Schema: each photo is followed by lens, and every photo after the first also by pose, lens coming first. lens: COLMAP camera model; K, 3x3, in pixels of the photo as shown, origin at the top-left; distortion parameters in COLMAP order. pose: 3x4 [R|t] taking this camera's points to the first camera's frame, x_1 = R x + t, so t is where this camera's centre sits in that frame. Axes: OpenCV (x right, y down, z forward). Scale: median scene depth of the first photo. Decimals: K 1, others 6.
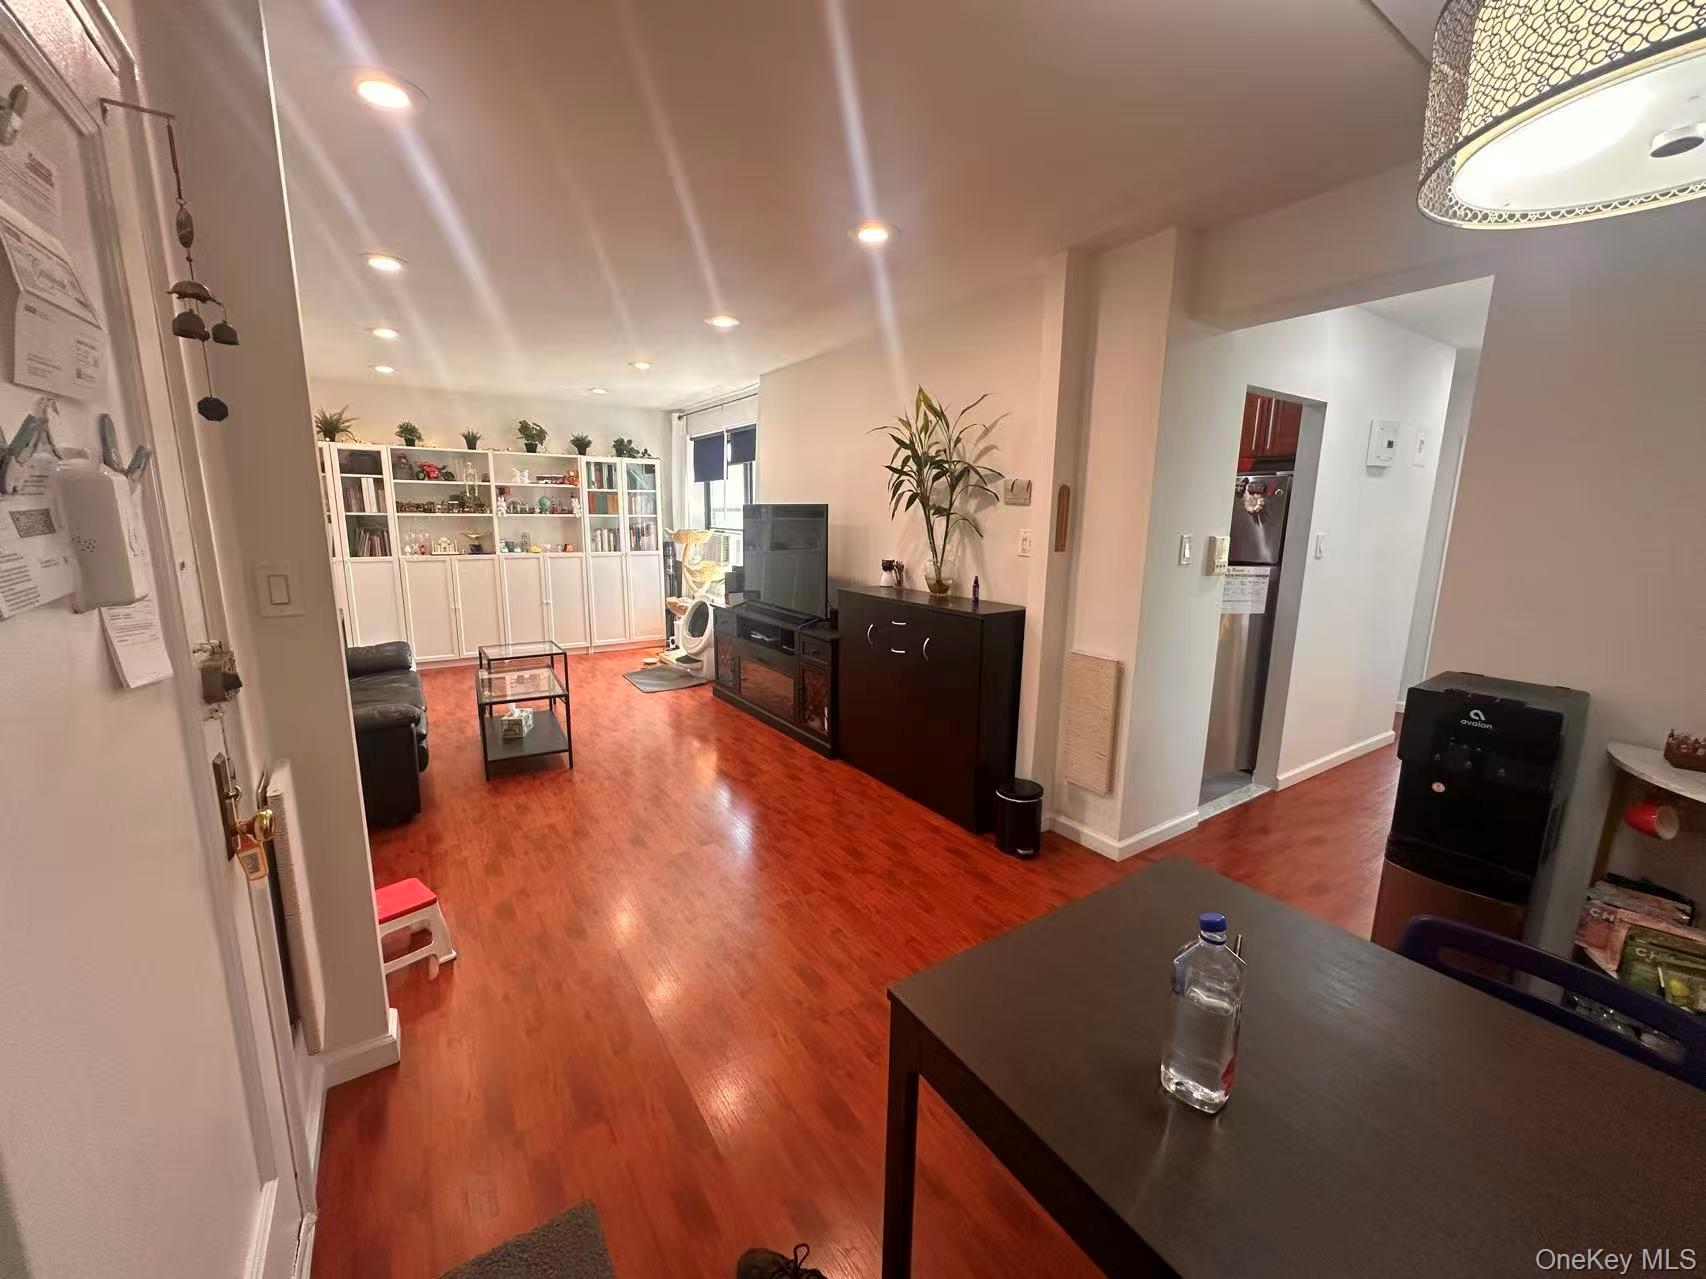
lens RADIAL K [[683.6, 0, 855.9], [0, 683.6, 640.7], [0, 0, 1]] dist [-0.007558, 0.000795]
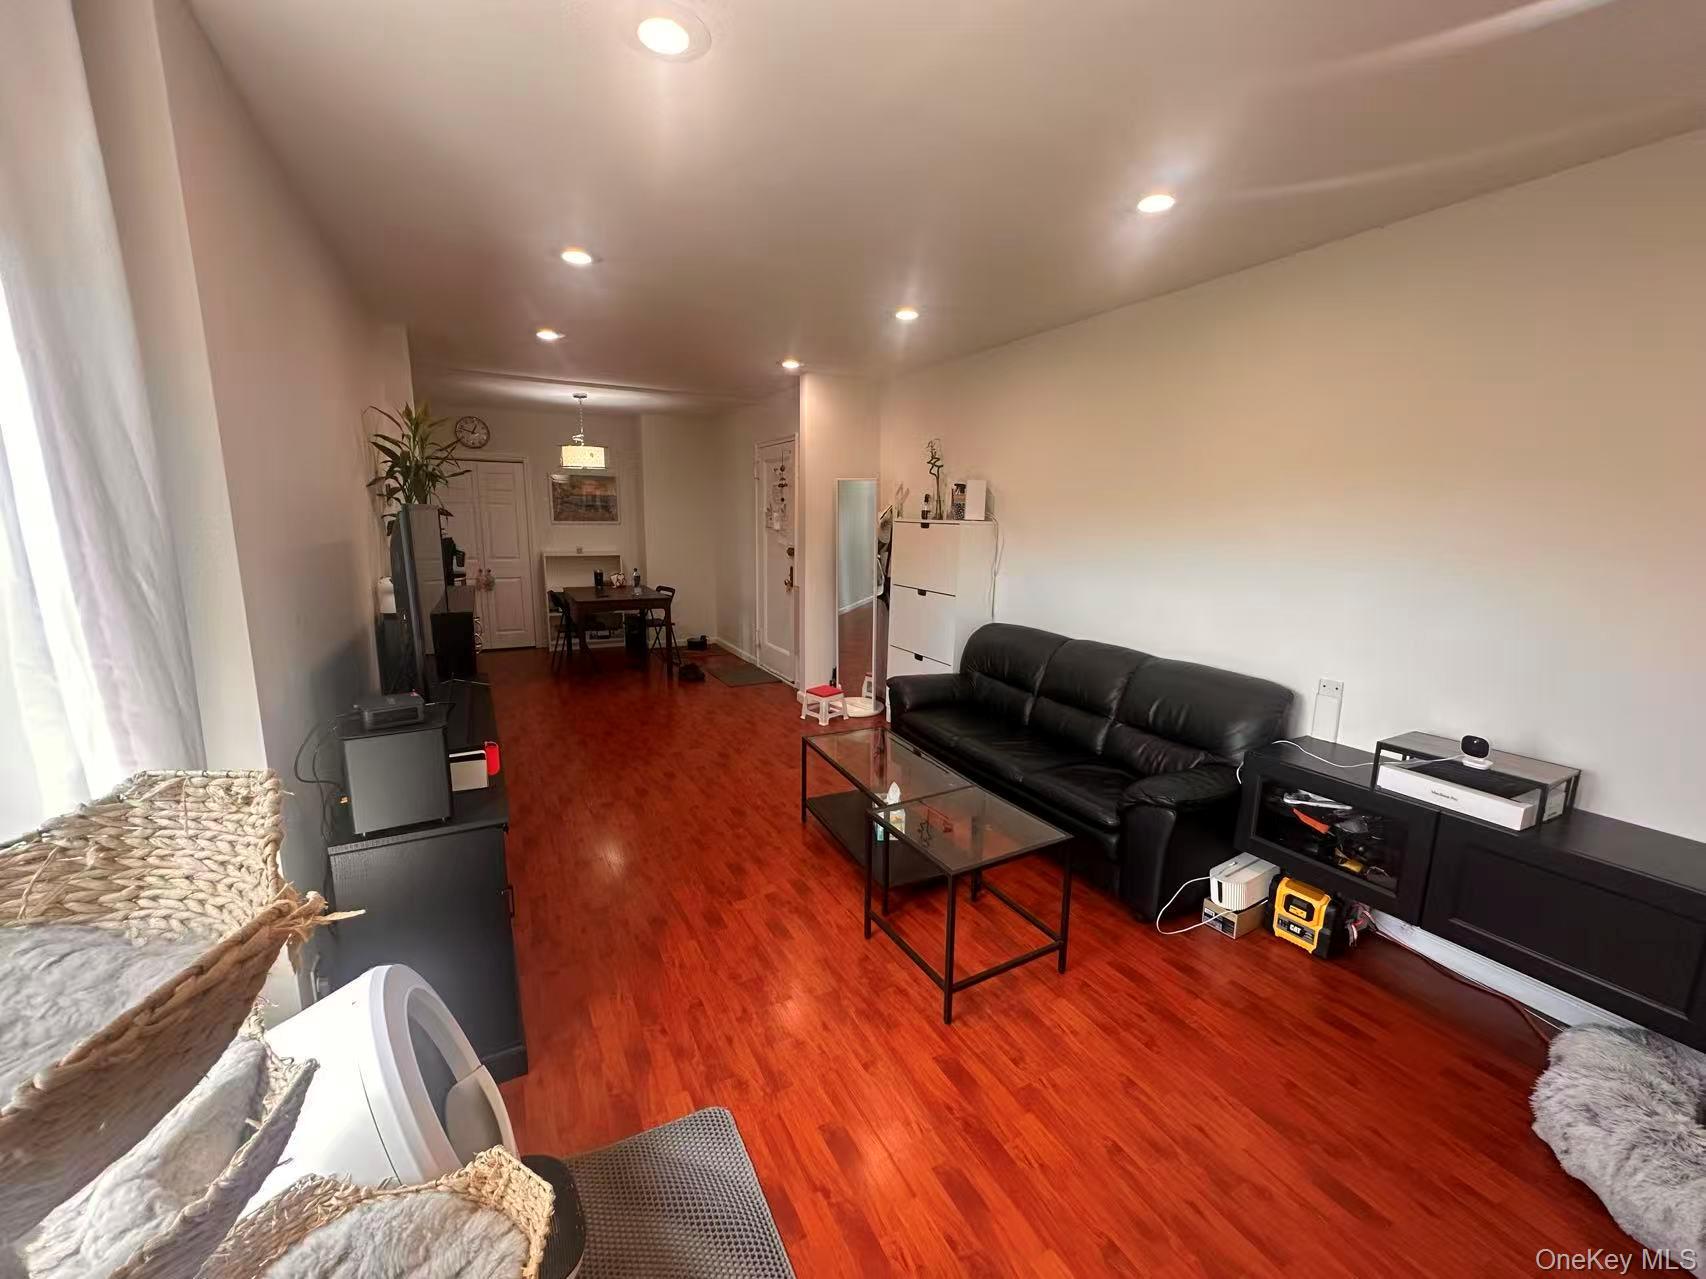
lens RADIAL K [[683.6, 0, 855.6], [0, 683.6, 639.1], [0, 0, 1]] dist [-0.007558, 0.000795]
pose [[-0.995091, -0.044434, 0.088425, -0.636444], [-0.009707, 0.933047, 0.359624, -0.394716], [-0.098485, 0.357000, -0.928898, 1.990268]]
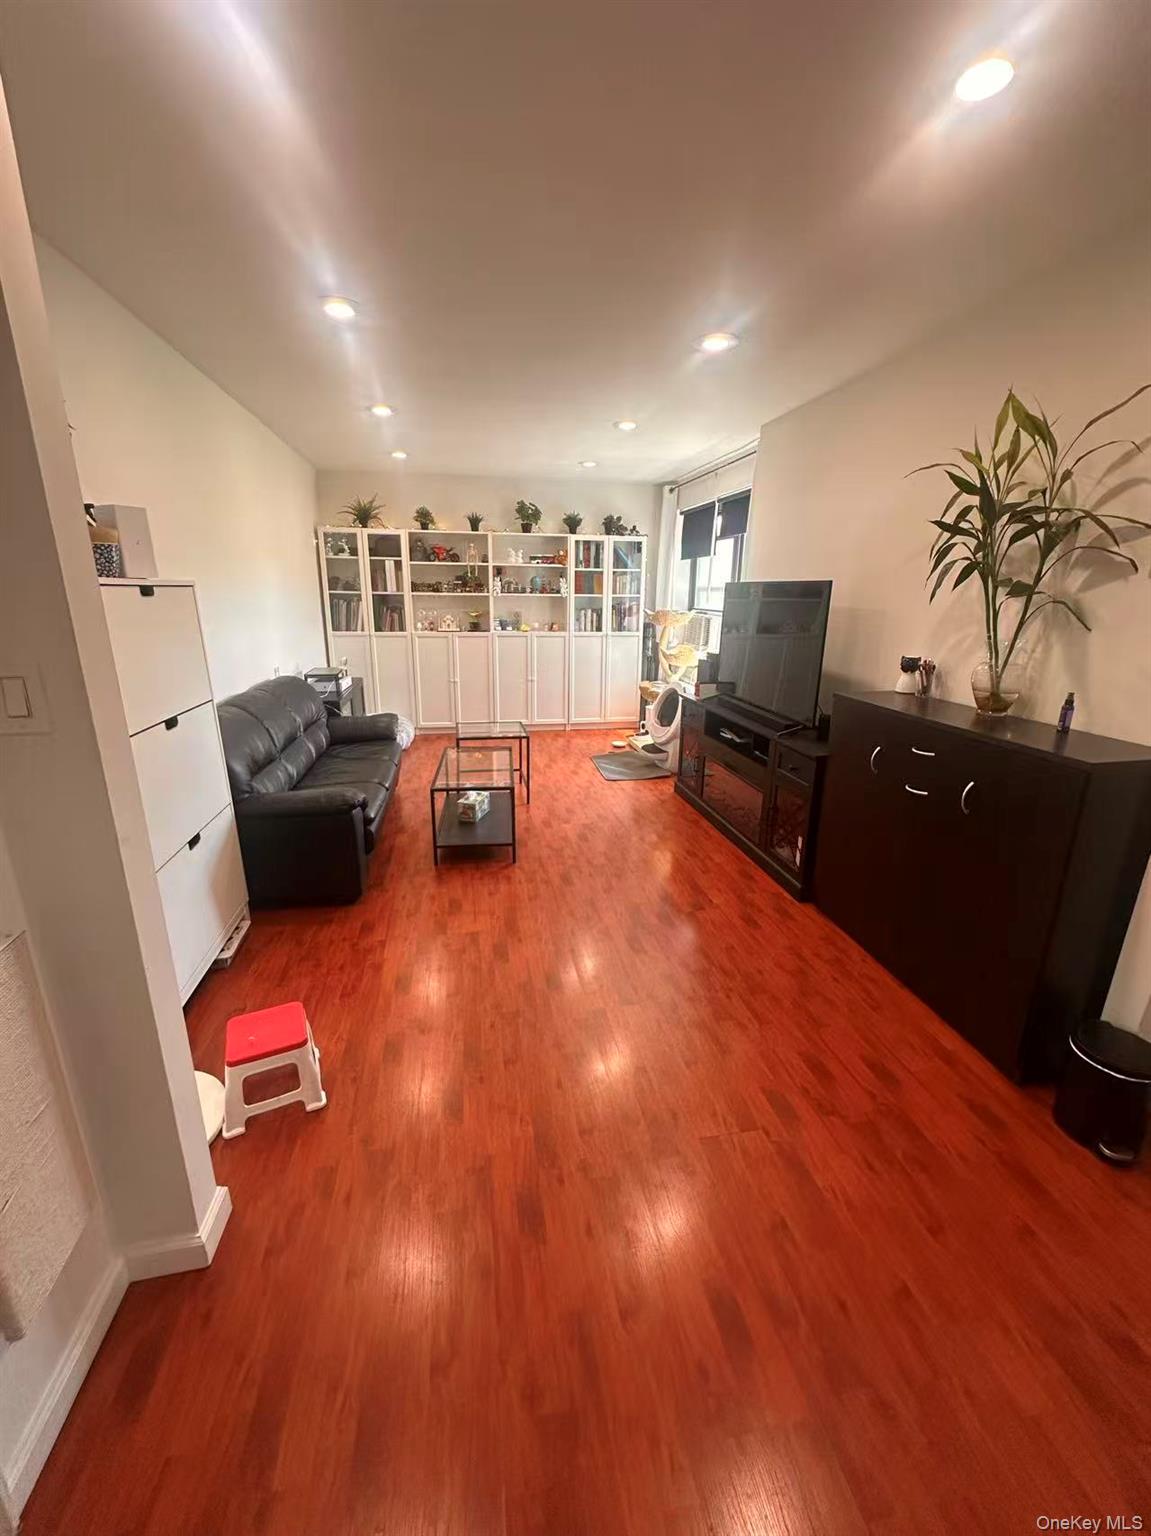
lens RADIAL K [[615.5, 0, 577.5], [0, 615.5, 769.5], [0, 0, 1]] dist [-0.007558, 0.000795]
pose [[0.918751, 0.109458, -0.379362, -0.022894], [-0.073506, 0.991426, 0.108038, -0.051092], [0.387935, -0.071375, 0.918919, 0.286514]]
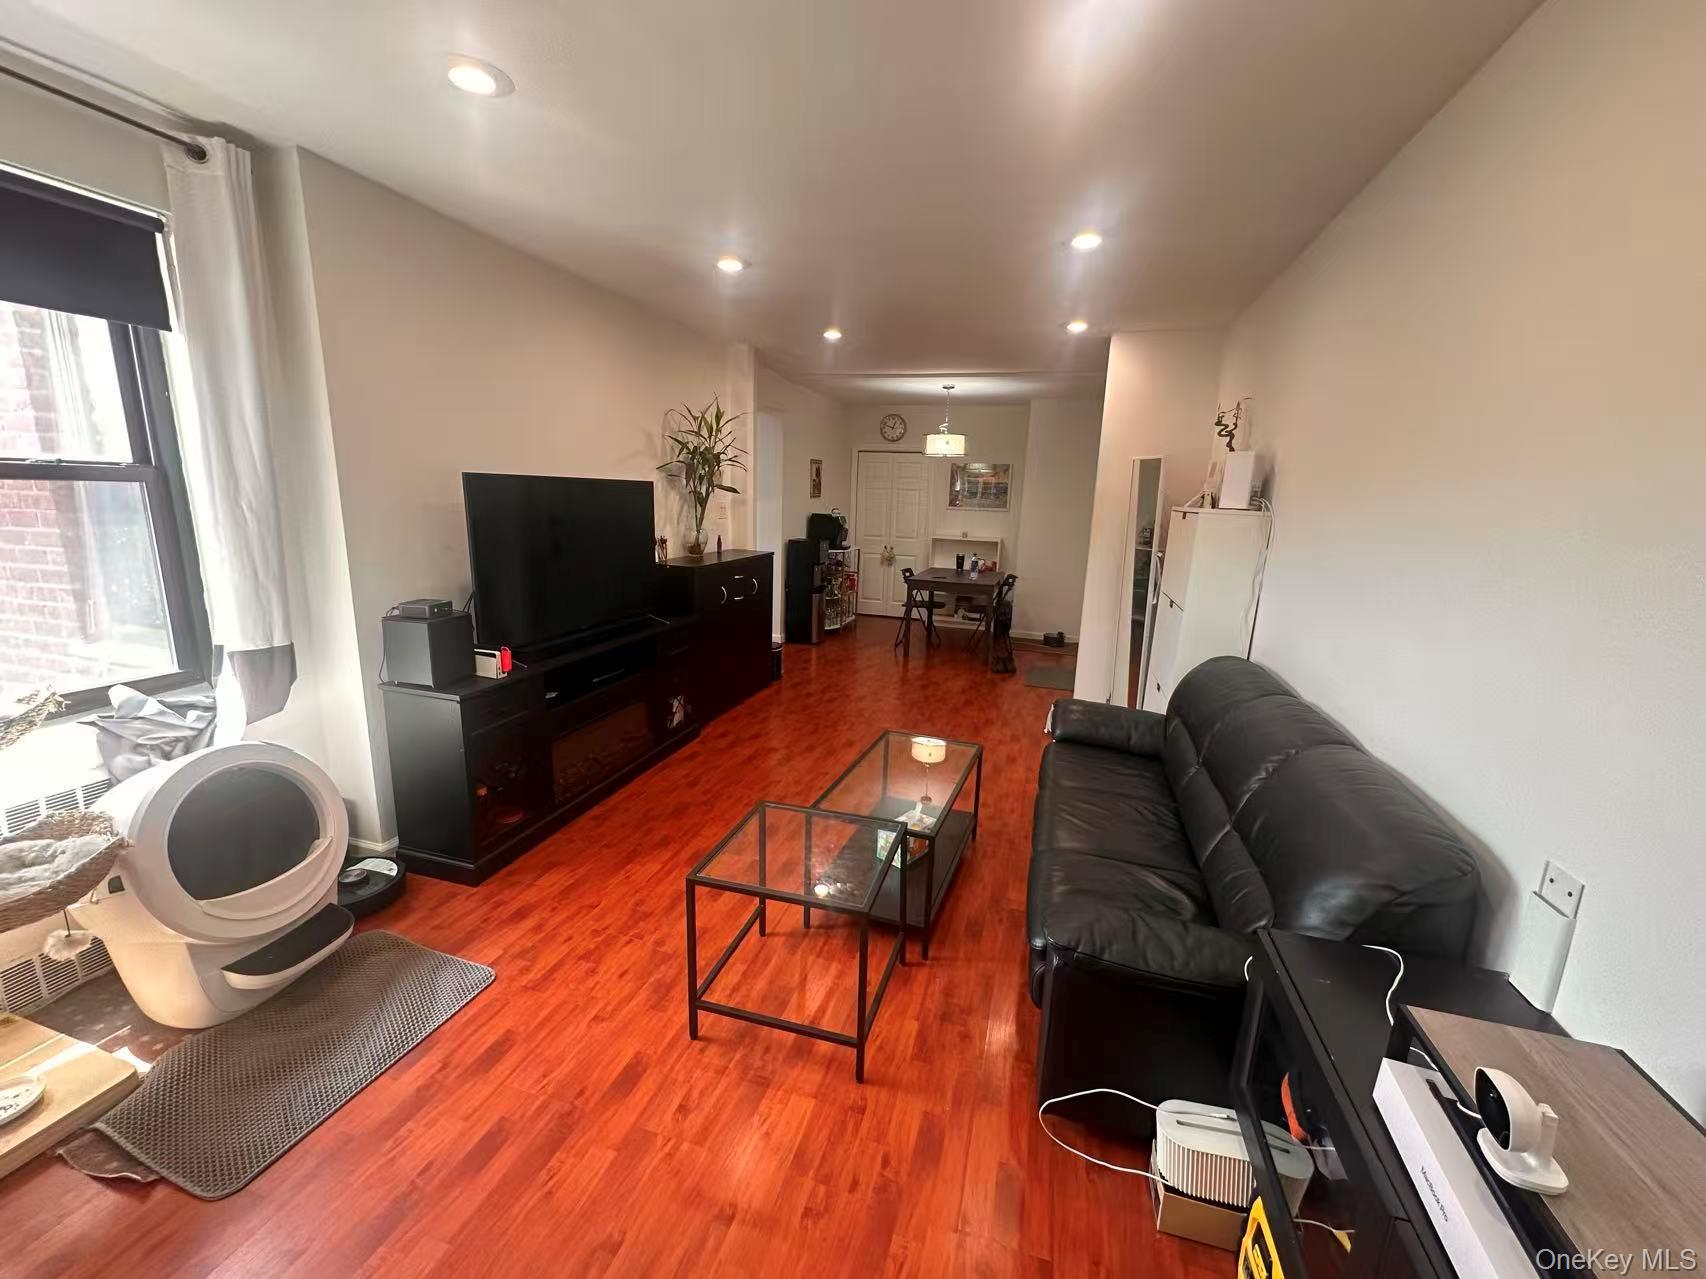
lens RADIAL K [[683.6, 0, 846.2], [0, 683.6, 639.5], [0, 0, 1]] dist [-0.007558, 0.000795]
pose [[-0.628385, -0.195088, 0.753042, -1.114586], [0.102330, 0.938899, 0.328628, -0.333279], [-0.771142, 0.283564, -0.570027, 1.668309]]
